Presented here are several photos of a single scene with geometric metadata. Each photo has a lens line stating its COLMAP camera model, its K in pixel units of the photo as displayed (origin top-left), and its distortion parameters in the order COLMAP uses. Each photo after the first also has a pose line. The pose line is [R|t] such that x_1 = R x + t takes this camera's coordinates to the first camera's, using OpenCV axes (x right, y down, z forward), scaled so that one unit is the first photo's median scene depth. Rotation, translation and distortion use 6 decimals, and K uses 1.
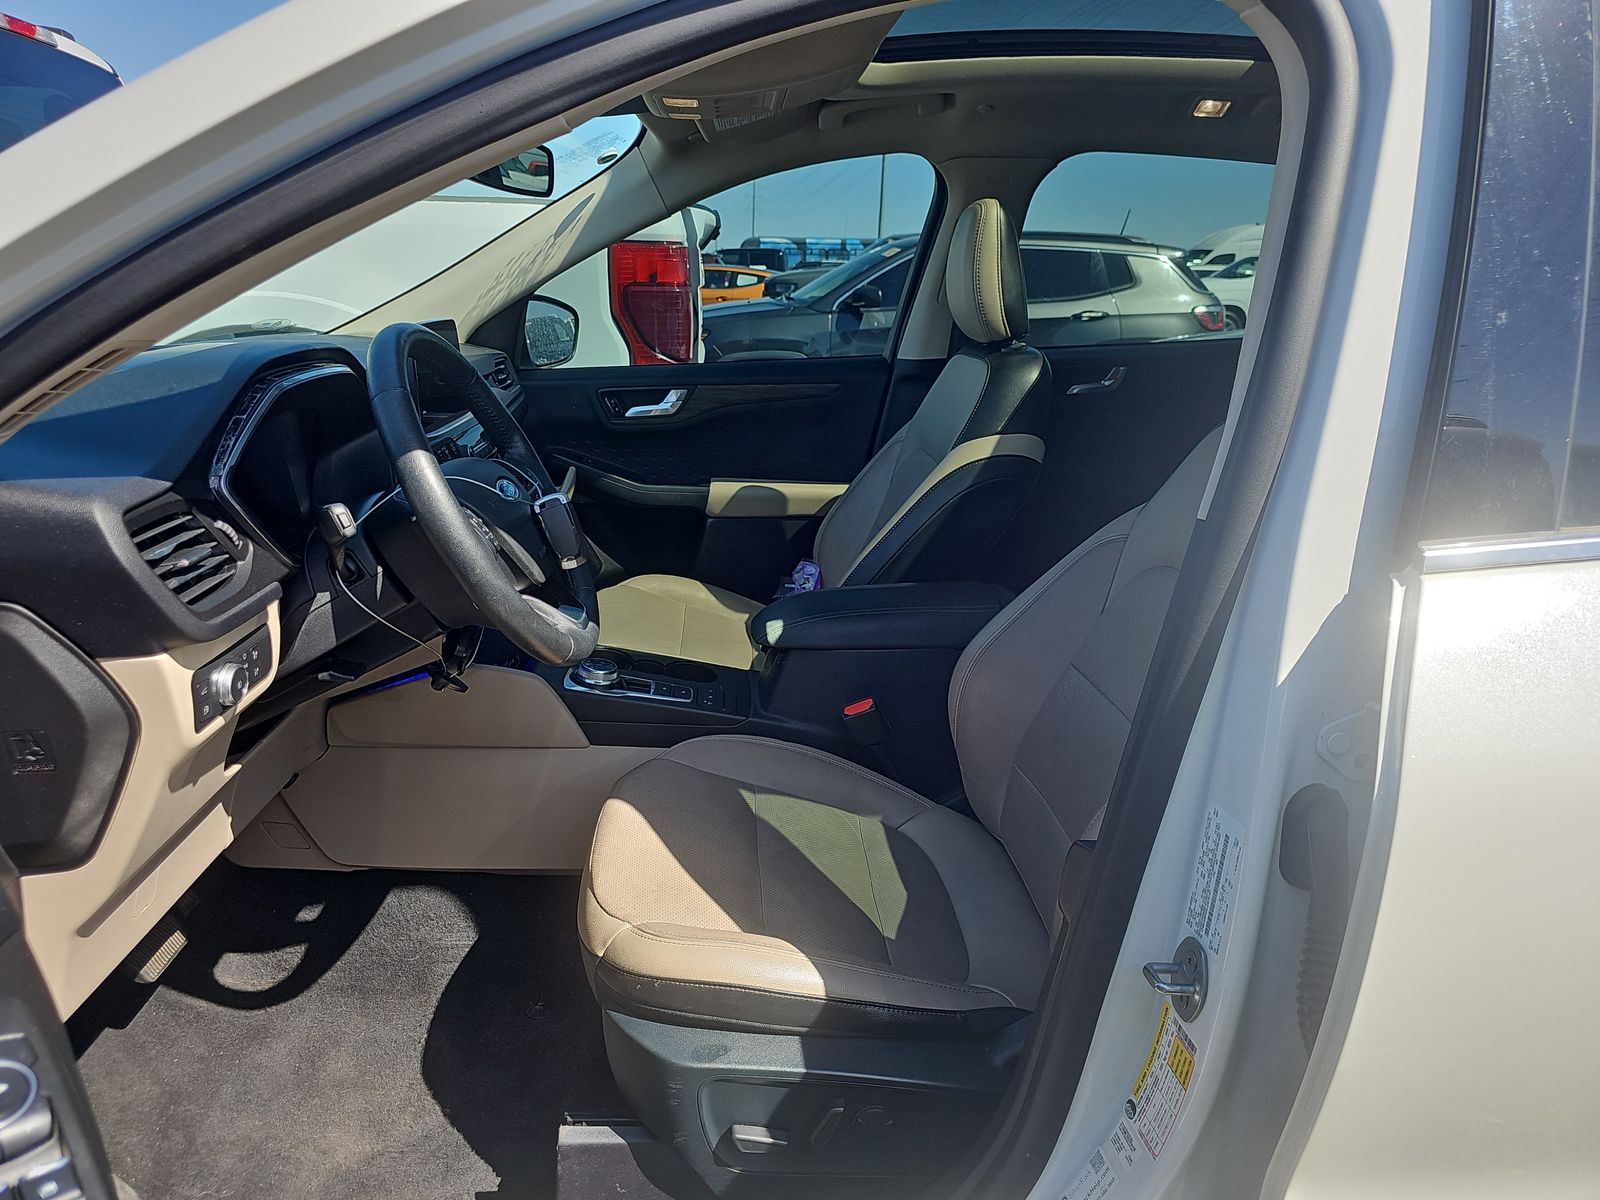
lens RADIAL K [[1041.9, 0, 750.9], [0, 1041.9, 604.3], [0, 0, 1]] dist [0.004053, -0.004605]
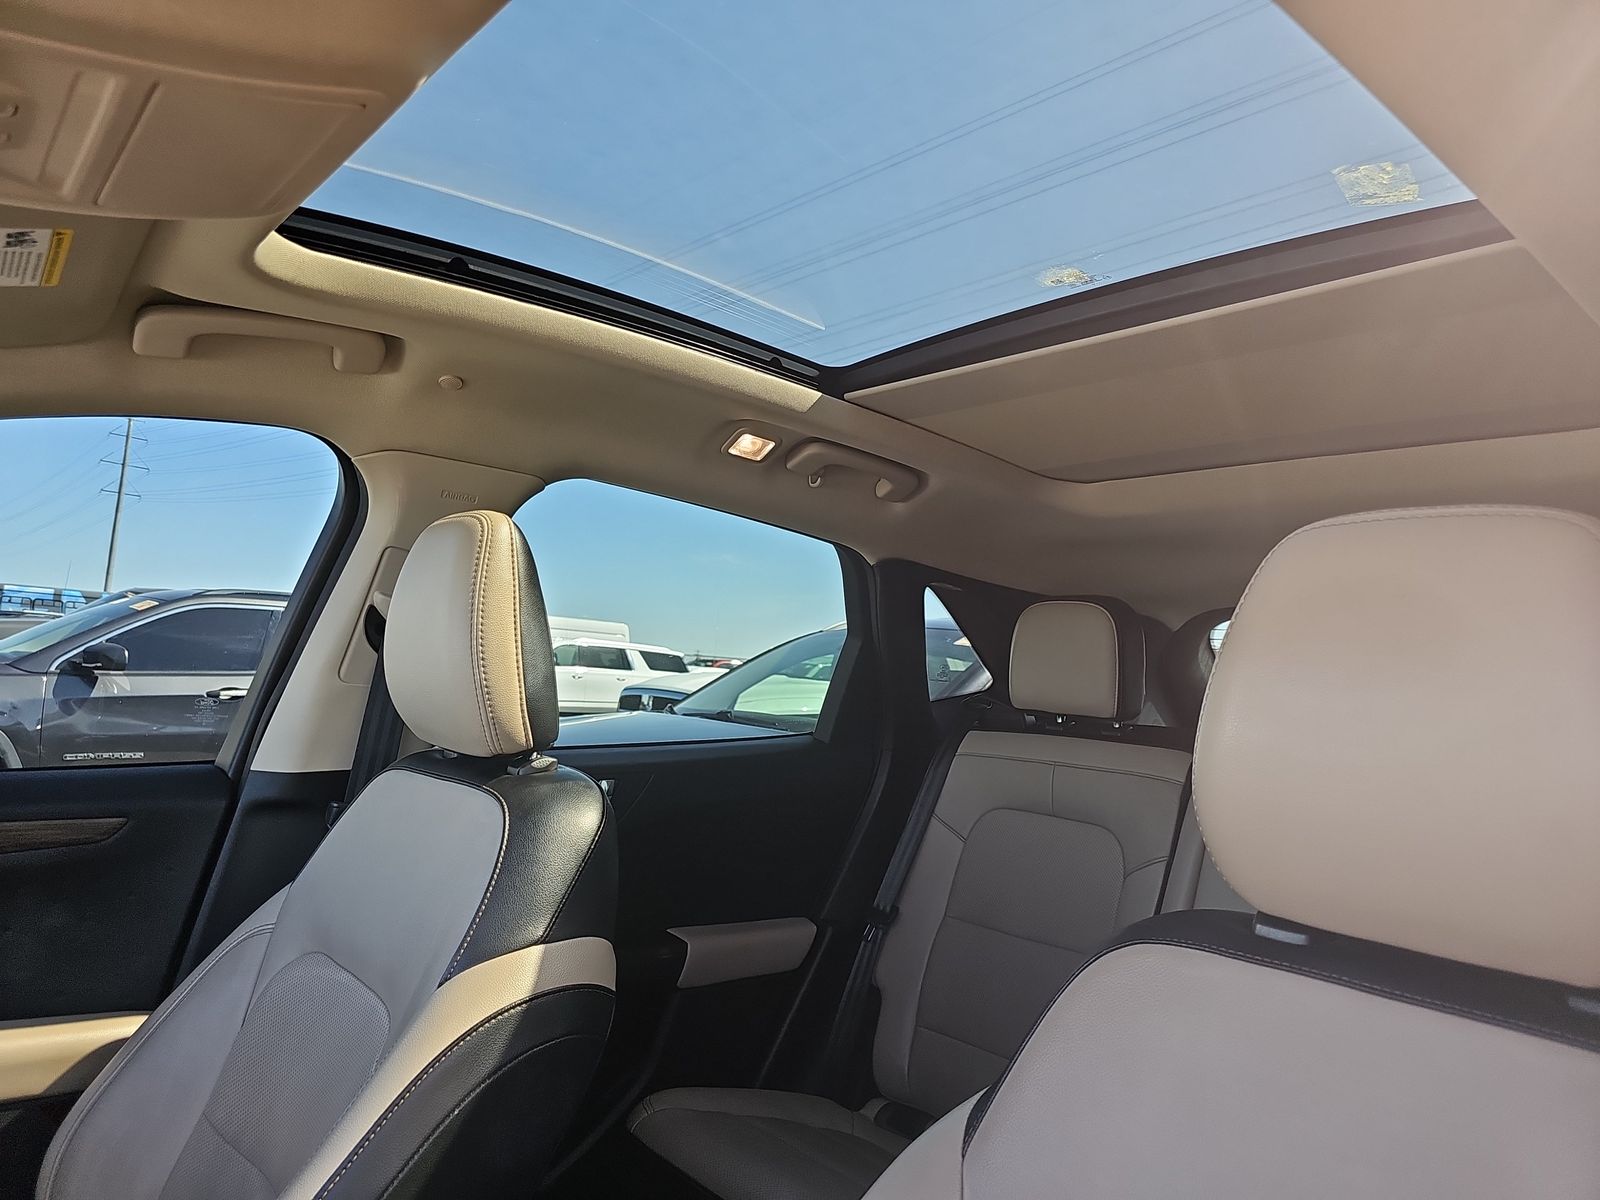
lens RADIAL K [[1041.9, 0, 750.9], [0, 1041.9, 604.3], [0, 0, 1]] dist [0.004053, -0.004605]
pose [[0.776257, 0.096747, 0.622949, -0.007618], [0.124346, 0.945244, -0.301749, -0.113639], [-0.618032, 0.311696, 0.721722, 0.390482]]
